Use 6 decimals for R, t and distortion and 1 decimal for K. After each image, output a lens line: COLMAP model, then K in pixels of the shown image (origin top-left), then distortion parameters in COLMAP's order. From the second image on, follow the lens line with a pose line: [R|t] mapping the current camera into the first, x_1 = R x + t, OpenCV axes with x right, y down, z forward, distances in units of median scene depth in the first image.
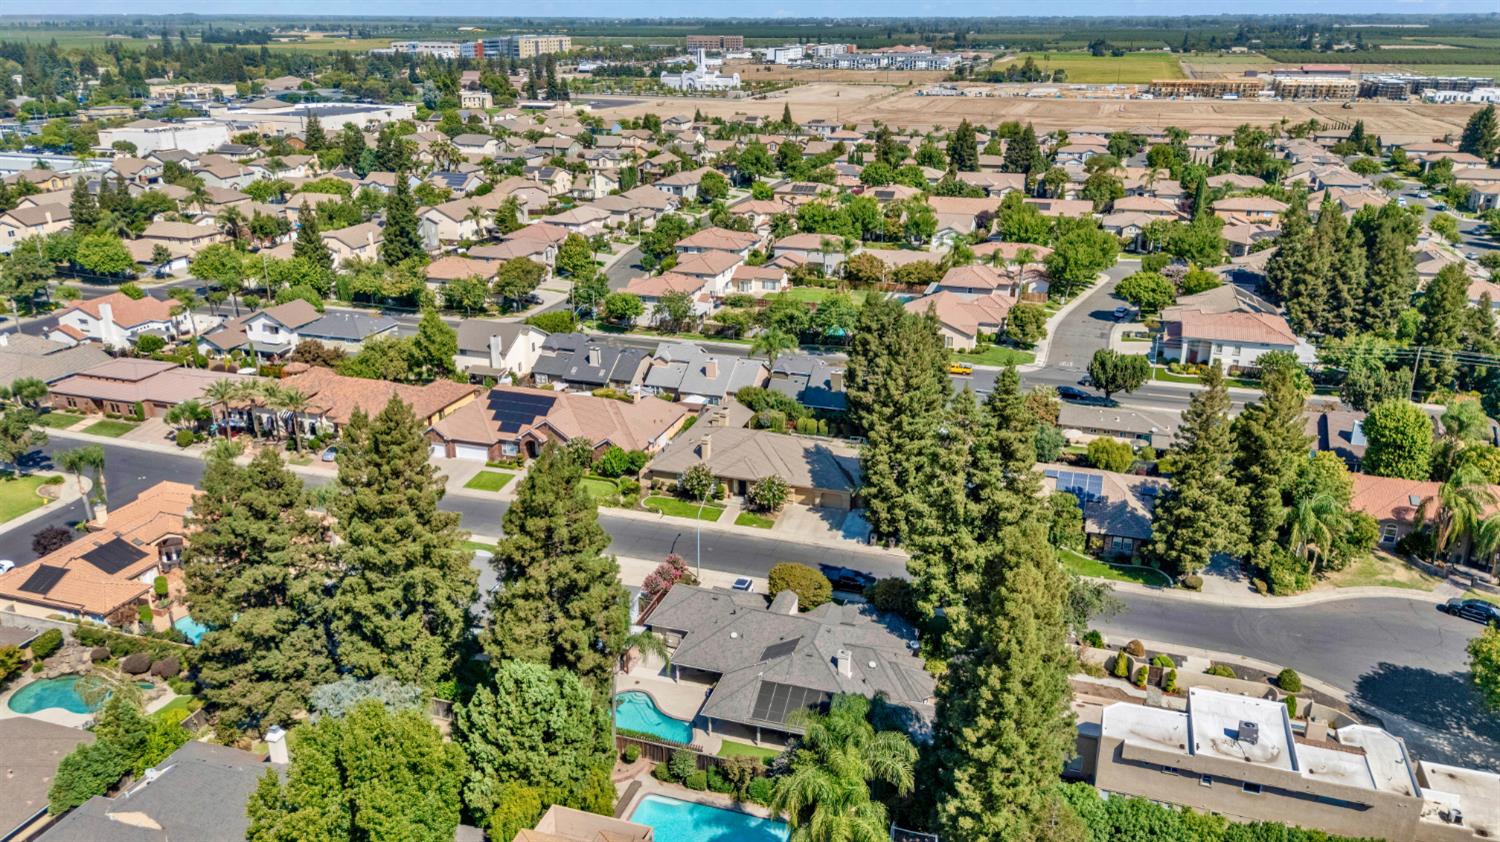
lens RADIAL K [[1084.5, 0, 750.0], [0, 1084.5, 421.0], [0, 0, 1]] dist [0.052200, -0.046809]
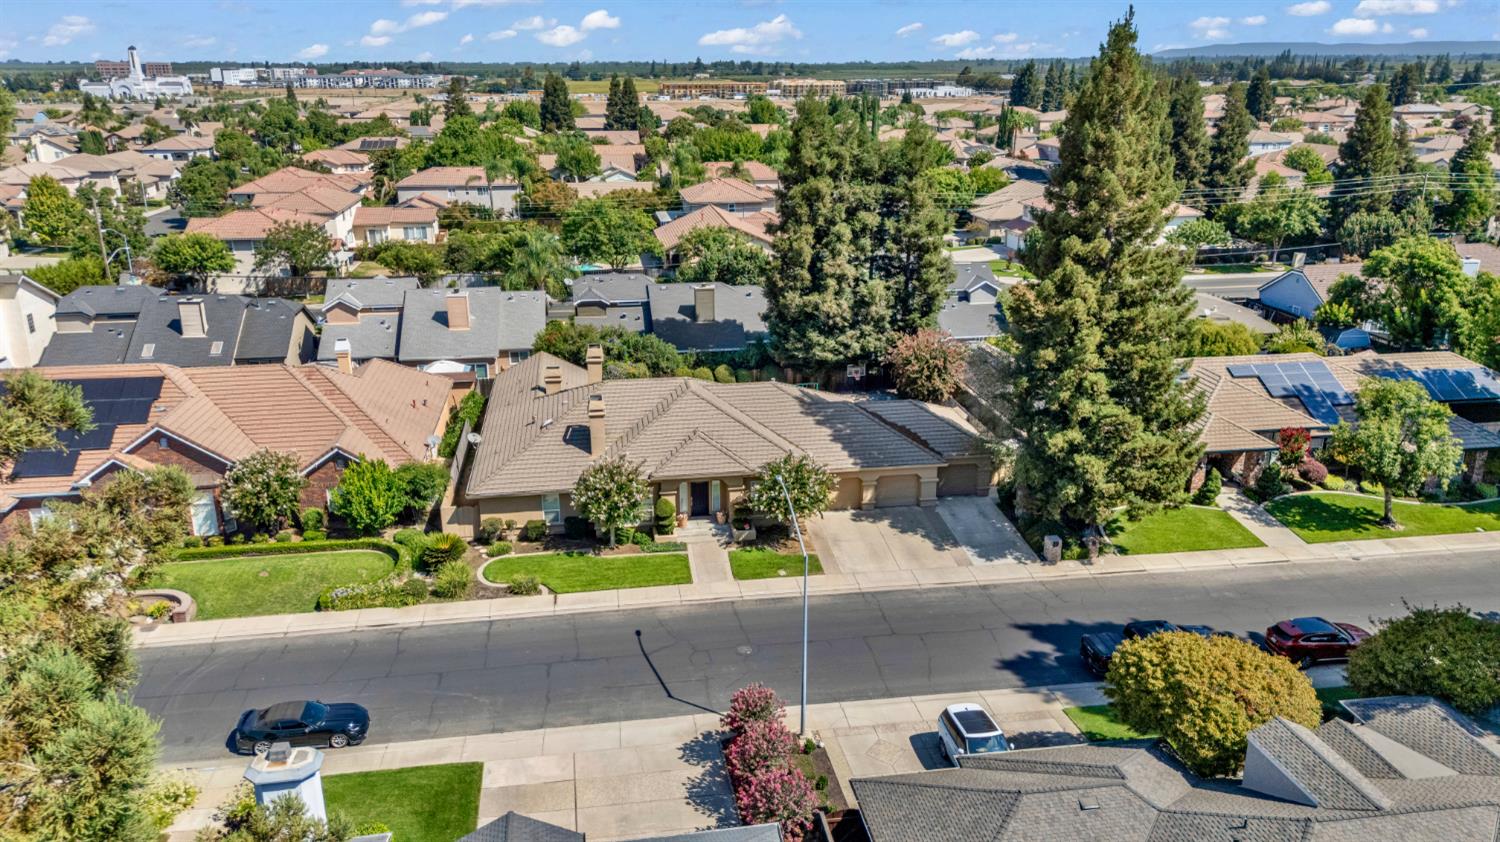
lens RADIAL K [[1084.5, 0, 750.0], [0, 1084.5, 421.0], [0, 0, 1]] dist [0.052200, -0.046809]
pose [[0.891266, -0.141234, 0.430927, -0.143423], [0.158025, 0.987430, -0.003213, 0.027747], [-0.425057, 0.070961, 0.902381, 0.472739]]
